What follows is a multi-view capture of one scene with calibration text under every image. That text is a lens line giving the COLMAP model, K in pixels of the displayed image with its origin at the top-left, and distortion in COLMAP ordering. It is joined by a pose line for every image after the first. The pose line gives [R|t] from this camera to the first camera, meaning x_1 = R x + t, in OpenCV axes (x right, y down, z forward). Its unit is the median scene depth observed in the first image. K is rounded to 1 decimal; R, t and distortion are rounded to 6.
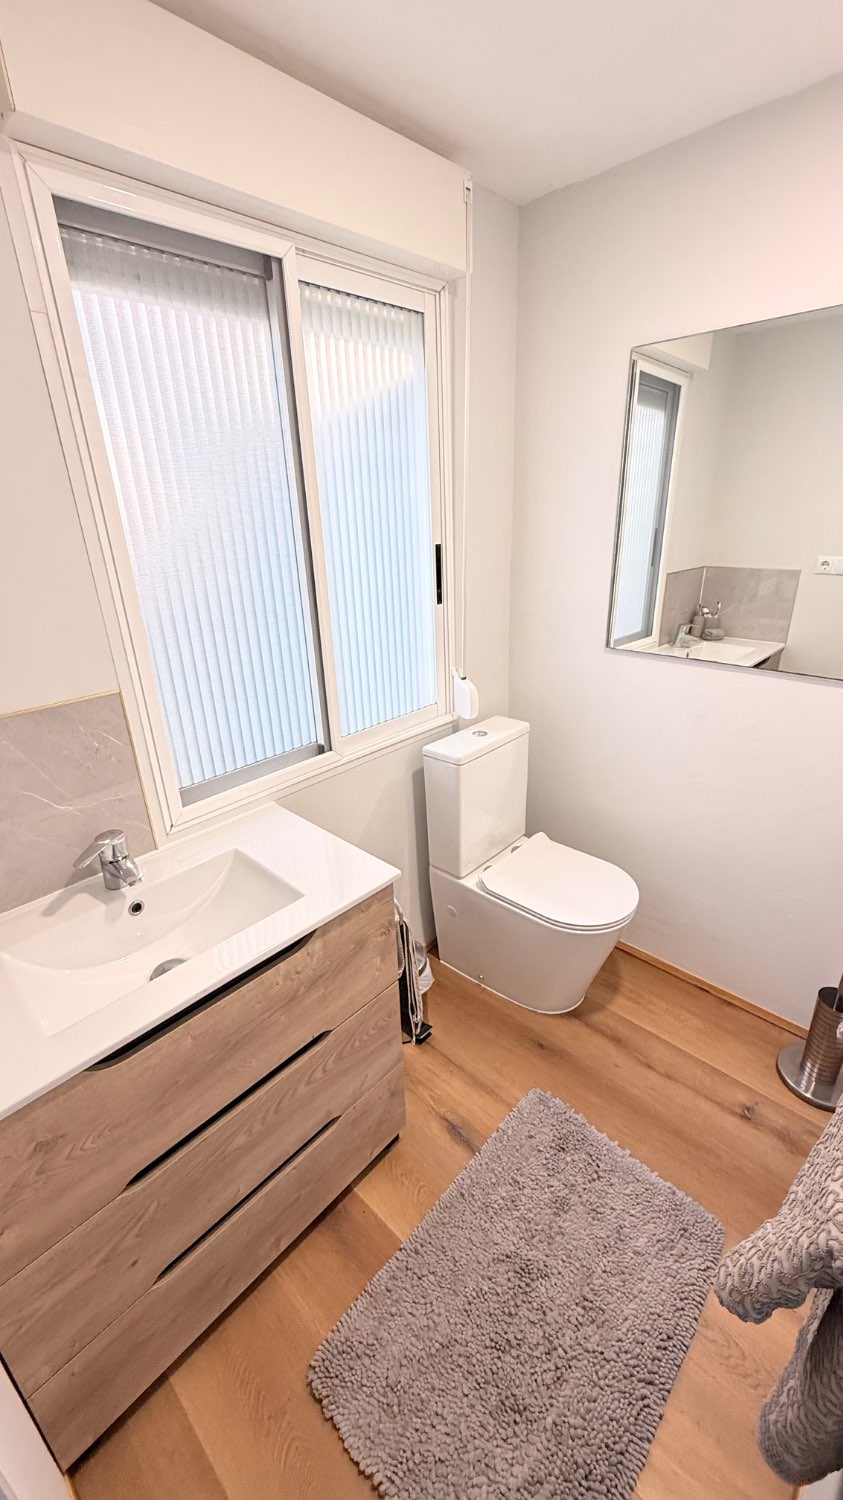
lens RADIAL K [[597.1, 0, 424.1], [0, 597.1, 749.4], [0, 0, 1]] dist [0.002624, -0.000092]
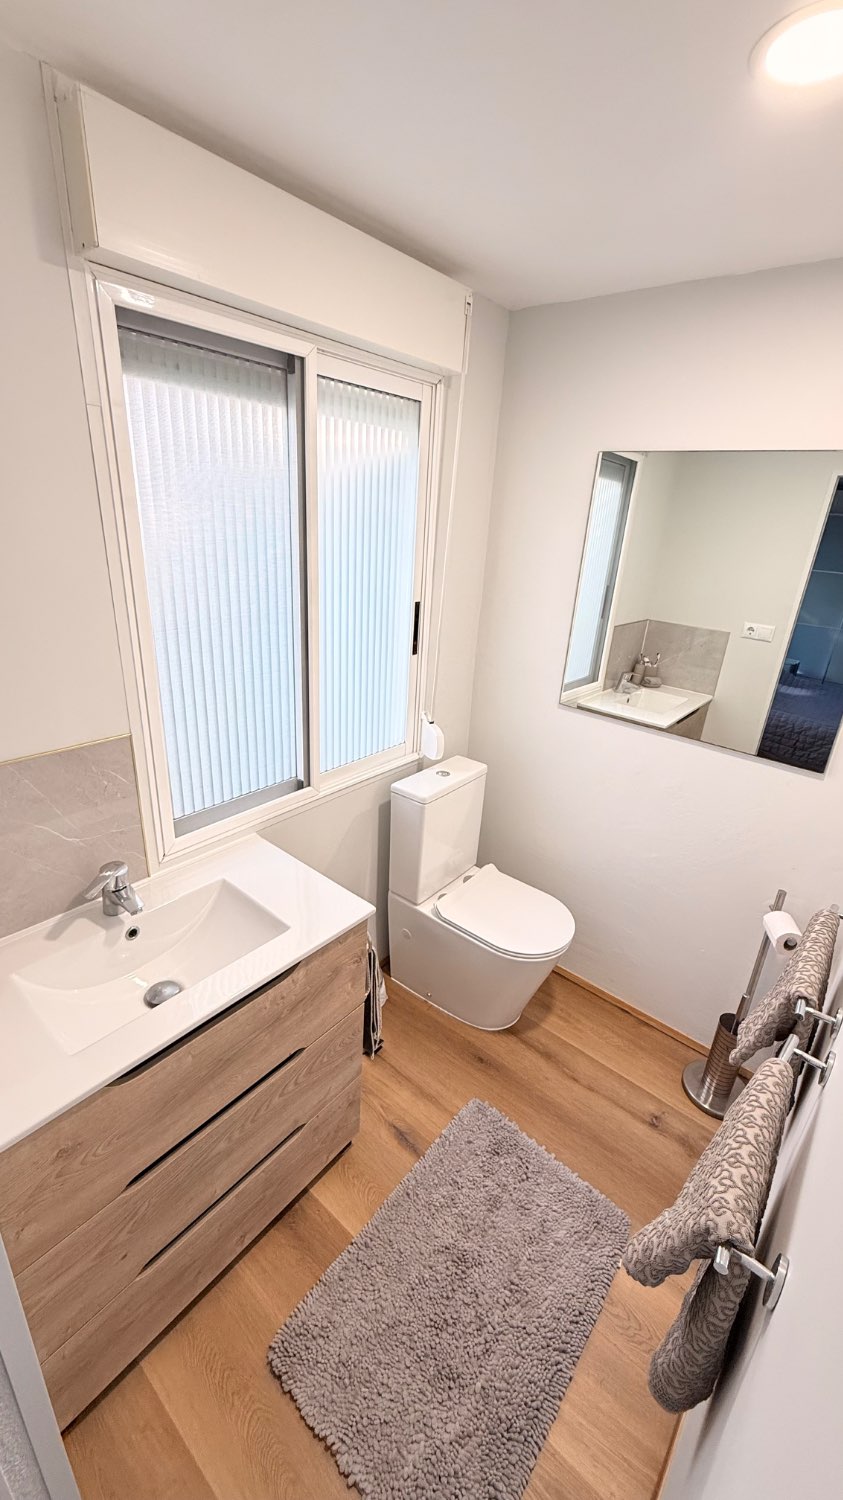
lens RADIAL K [[597.1, 0, 424.1], [0, 597.1, 749.4], [0, 0, 1]] dist [0.002624, -0.000092]
pose [[0.993353, 0.063211, 0.096201, -0.075707], [-0.062875, 0.998000, -0.006527, -0.093823], [-0.096421, 0.000435, 0.995341, -0.135678]]
